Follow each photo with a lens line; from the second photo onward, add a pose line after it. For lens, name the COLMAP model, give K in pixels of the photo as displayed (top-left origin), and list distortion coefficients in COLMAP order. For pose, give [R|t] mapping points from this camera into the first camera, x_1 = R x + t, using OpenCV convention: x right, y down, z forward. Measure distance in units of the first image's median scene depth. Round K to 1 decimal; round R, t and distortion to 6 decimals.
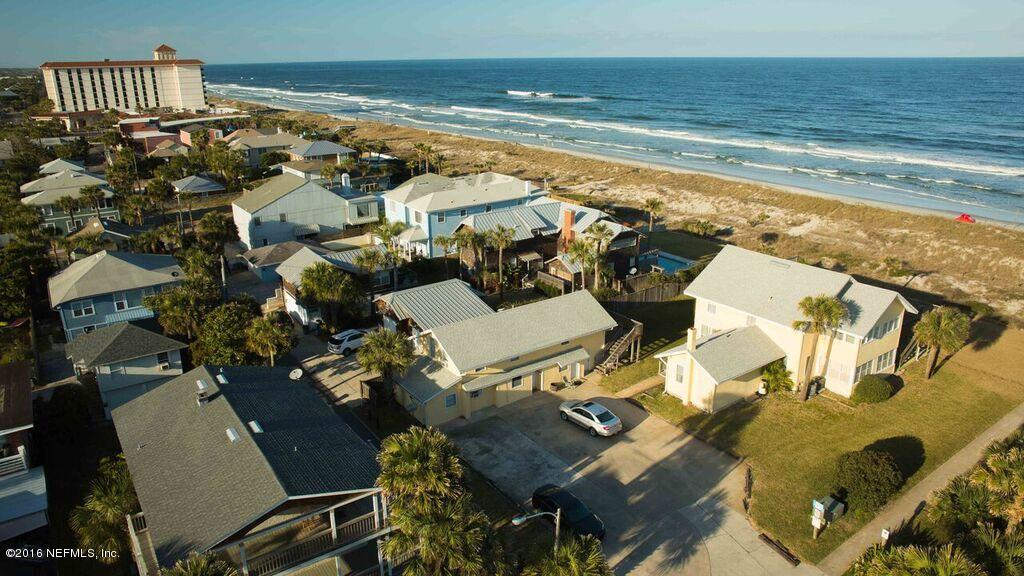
lens RADIAL K [[697.9, 0, 512.3], [0, 697.9, 272.5], [0, 0, 1]] dist [-0.058088, 0.005415]
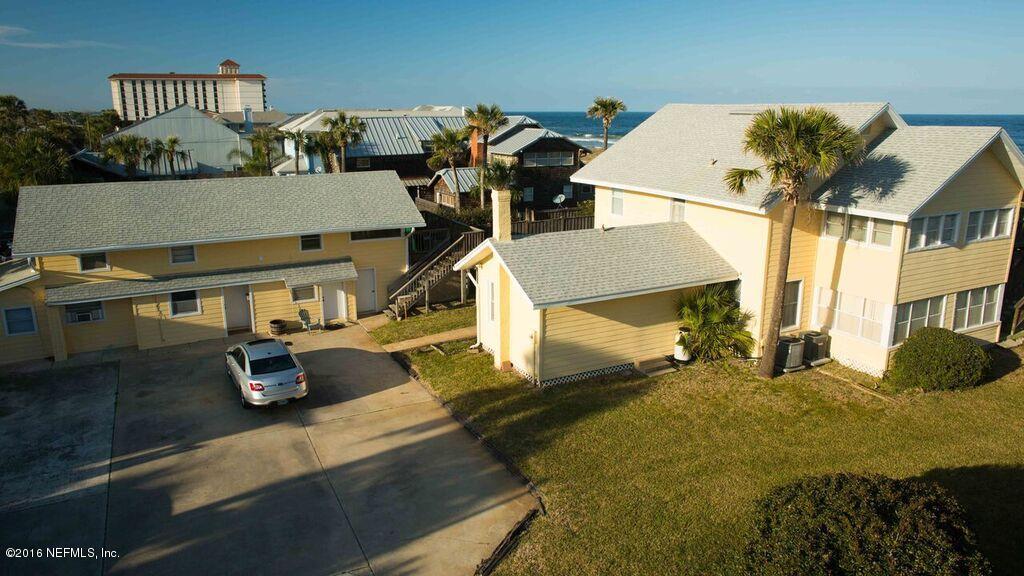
lens RADIAL K [[697.9, 0, 512.3], [0, 697.9, 272.5], [0, 0, 1]] dist [-0.058088, 0.005415]
pose [[0.988011, 0.039767, -0.149174, 0.317240], [-0.051509, 0.995800, -0.075693, 0.157995], [0.145537, 0.082469, 0.985910, 0.528605]]
